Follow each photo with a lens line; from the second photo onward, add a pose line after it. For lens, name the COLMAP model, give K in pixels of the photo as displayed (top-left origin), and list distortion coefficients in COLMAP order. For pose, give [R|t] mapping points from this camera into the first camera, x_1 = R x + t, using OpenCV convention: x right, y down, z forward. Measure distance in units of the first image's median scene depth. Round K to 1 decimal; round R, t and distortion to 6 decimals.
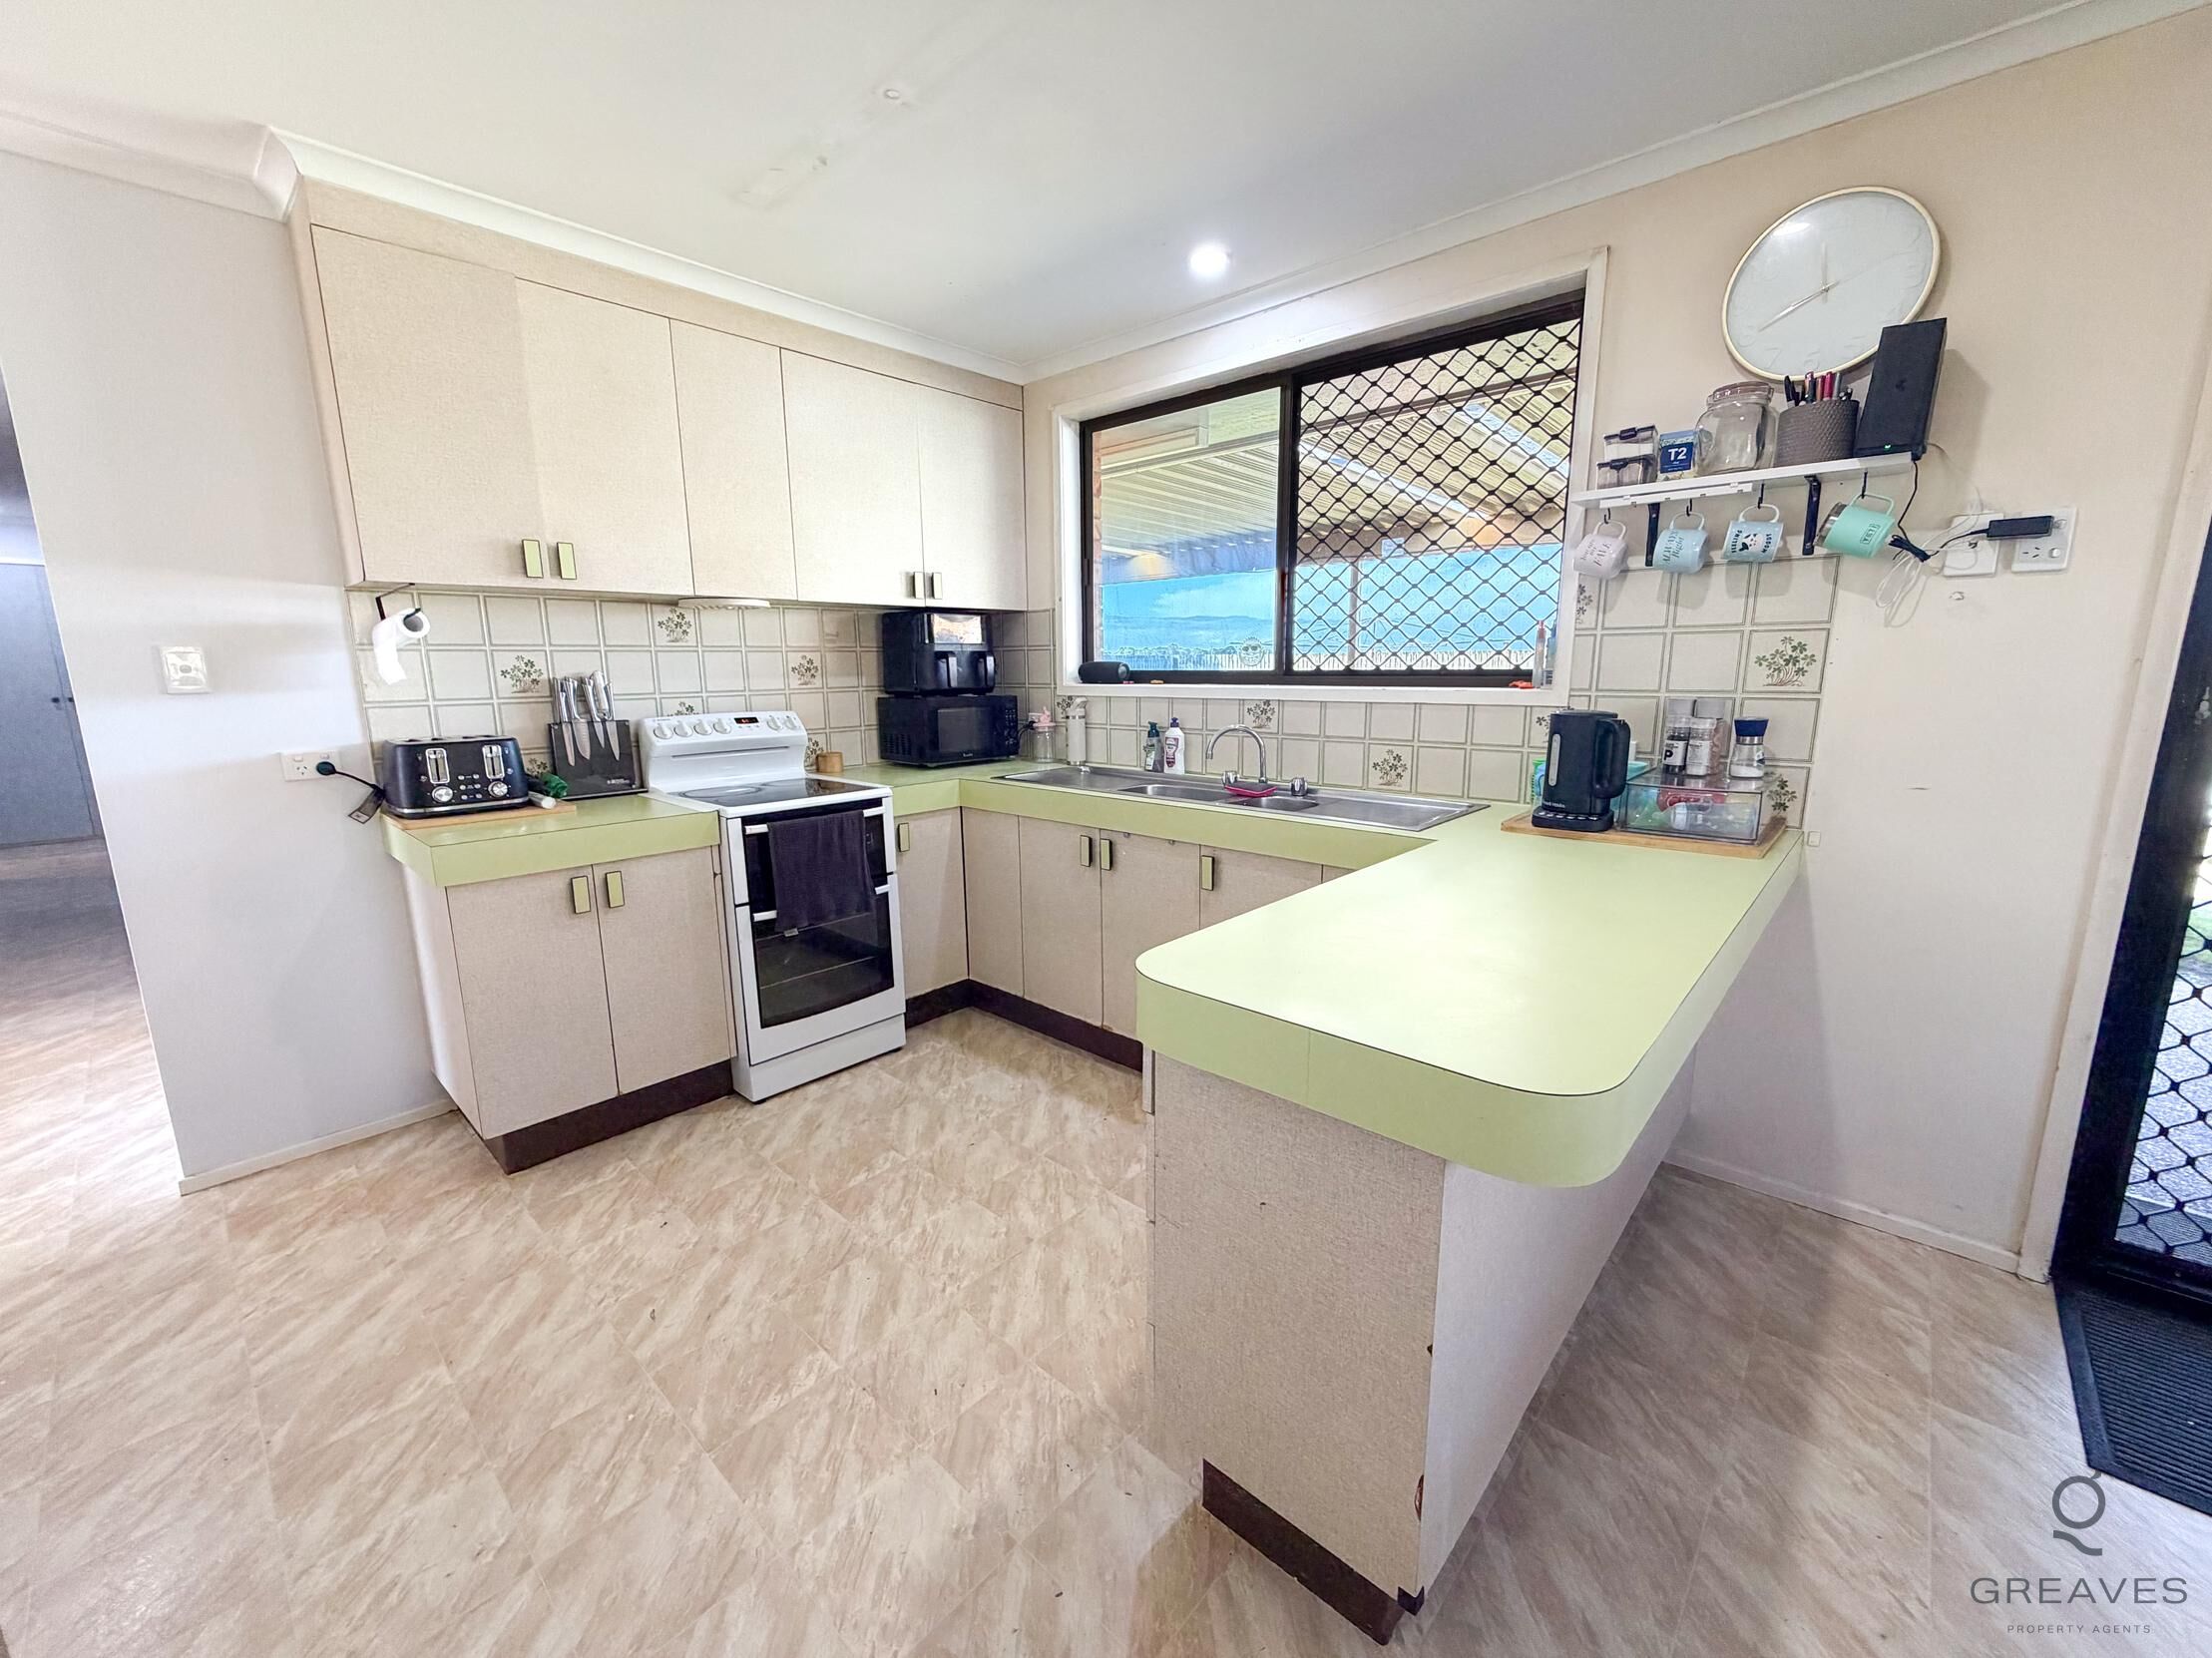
lens RADIAL K [[876.9, 0, 1099.4], [0, 876.9, 835.5], [0, 0, 1]] dist [0.001060, 0.000454]
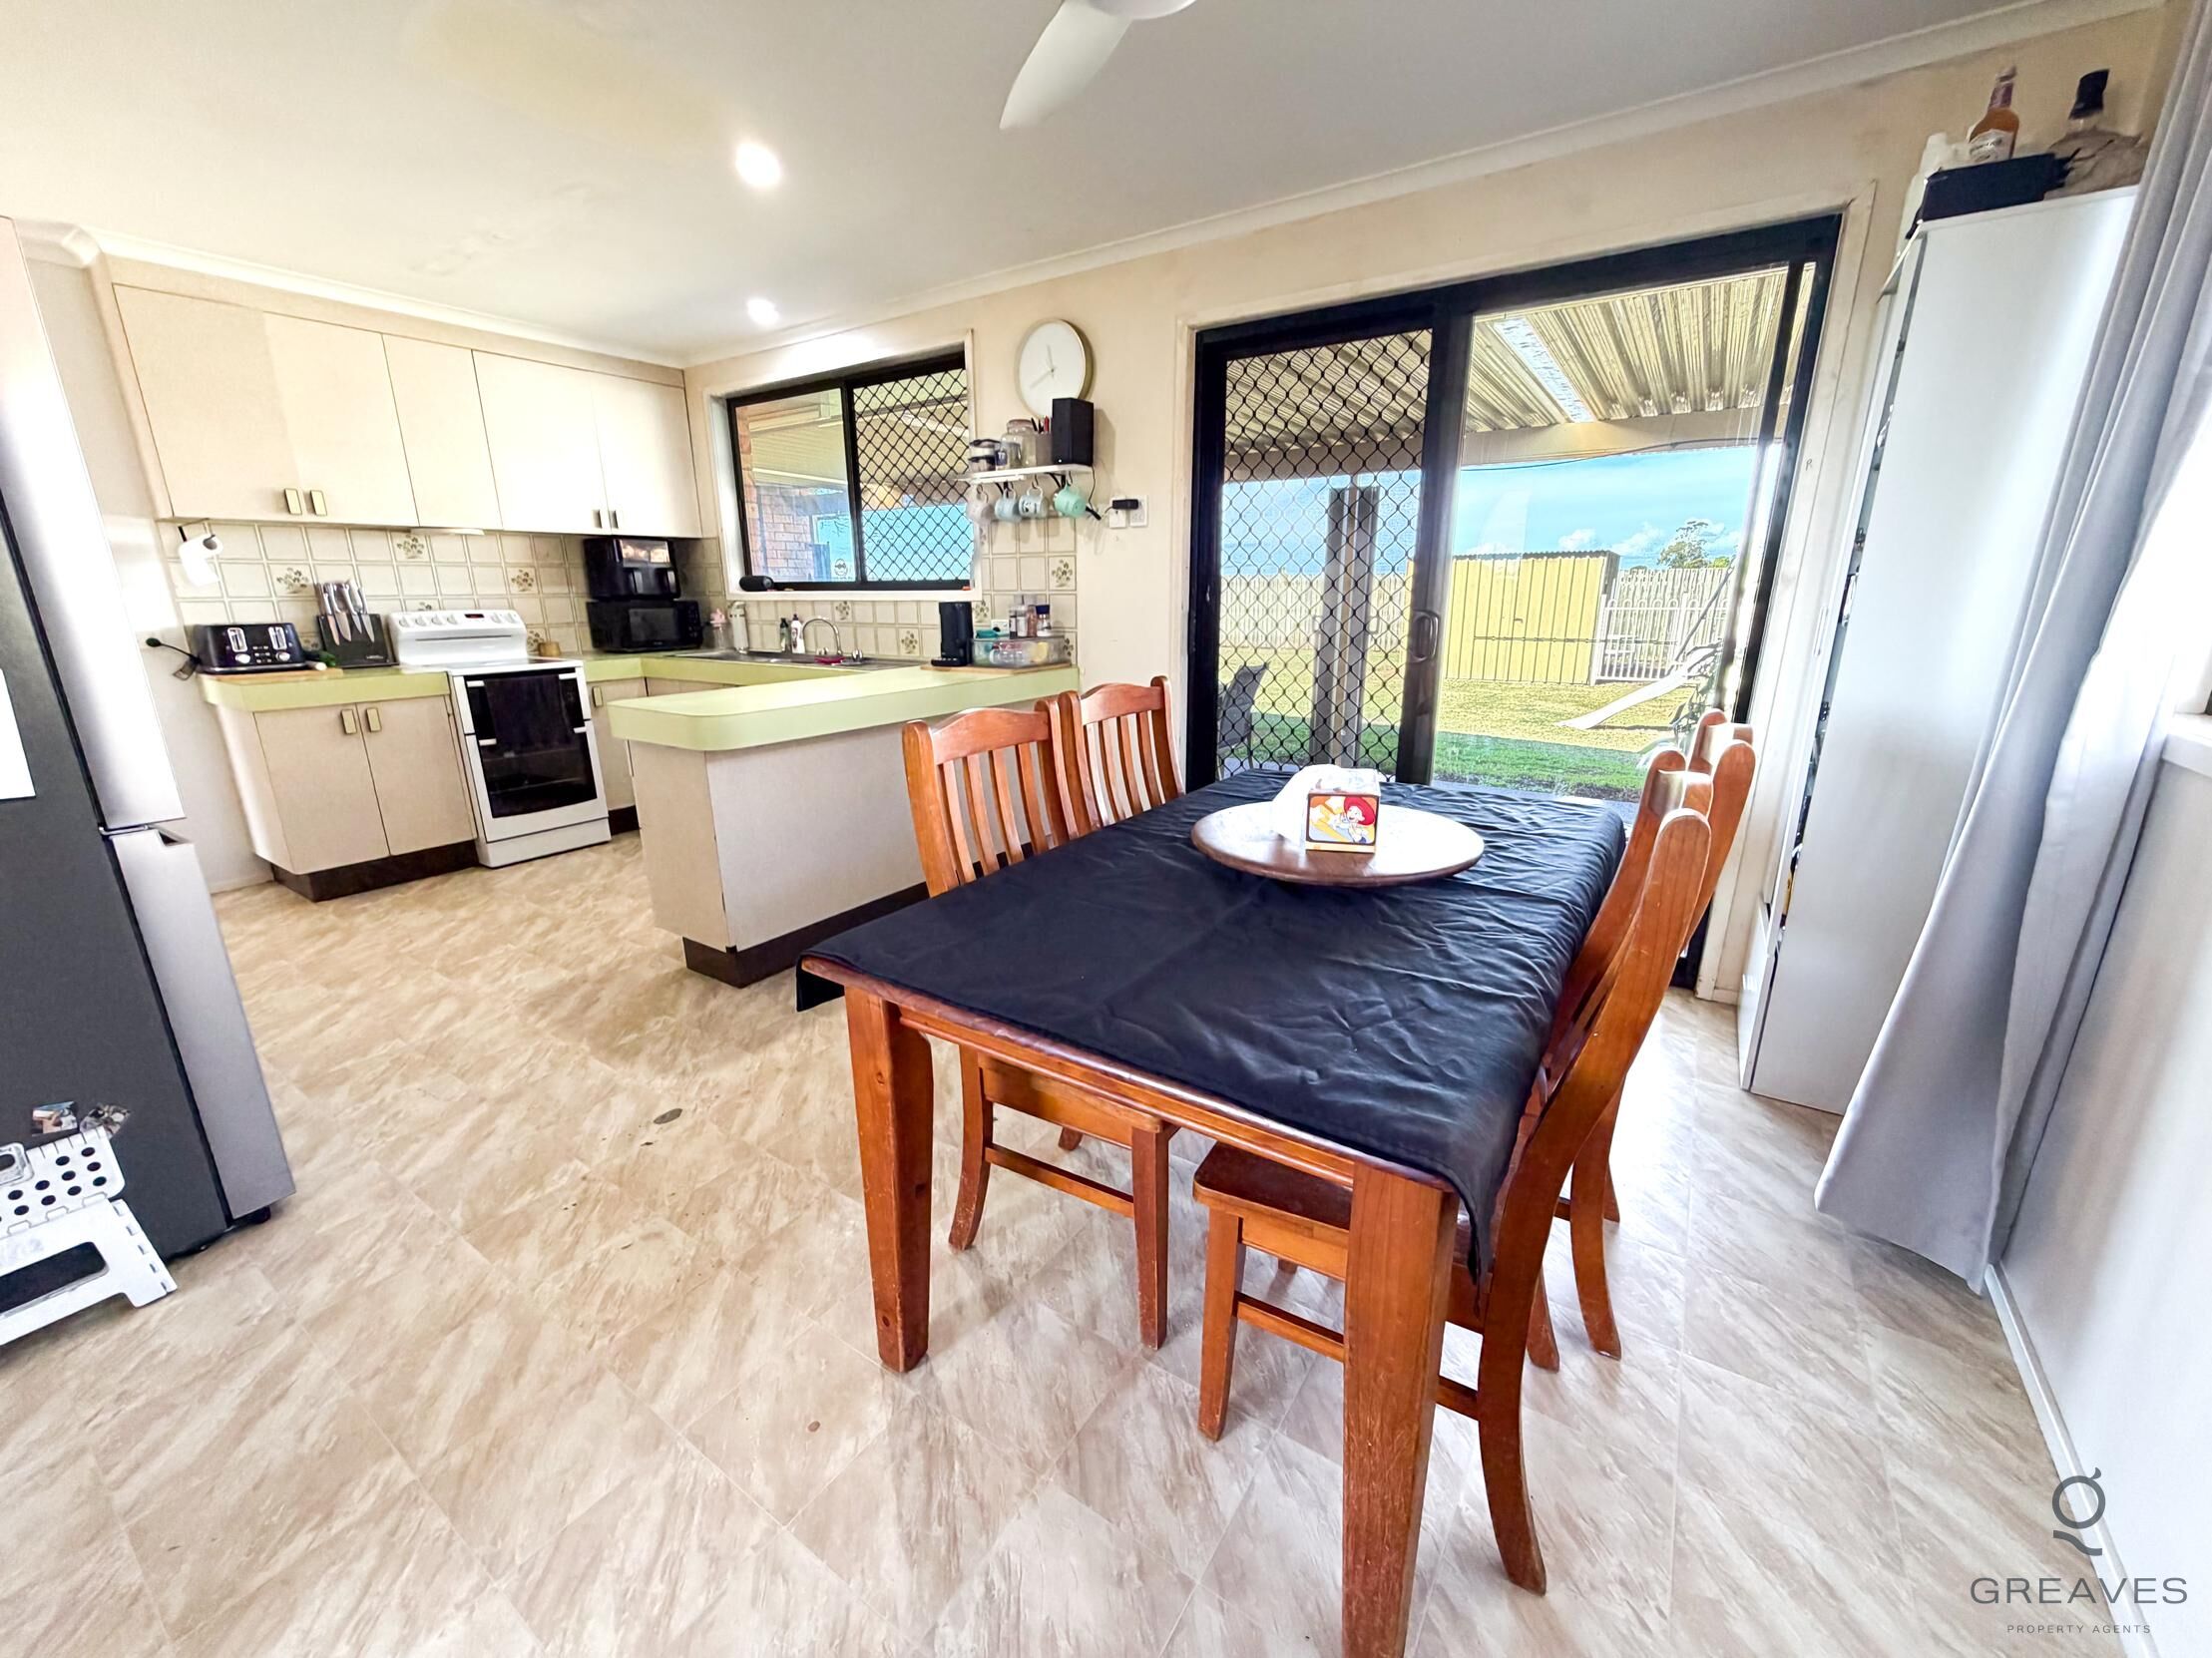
lens RADIAL K [[876.9, 0, 1095.3], [0, 876.9, 832.0], [0, 0, 1]] dist [0.001060, 0.000454]
pose [[0.988755, -0.038521, 0.144499, 0.425540], [0.027071, 0.996396, 0.080385, 0.148782], [-0.147075, -0.075569, 0.986234, -0.654893]]
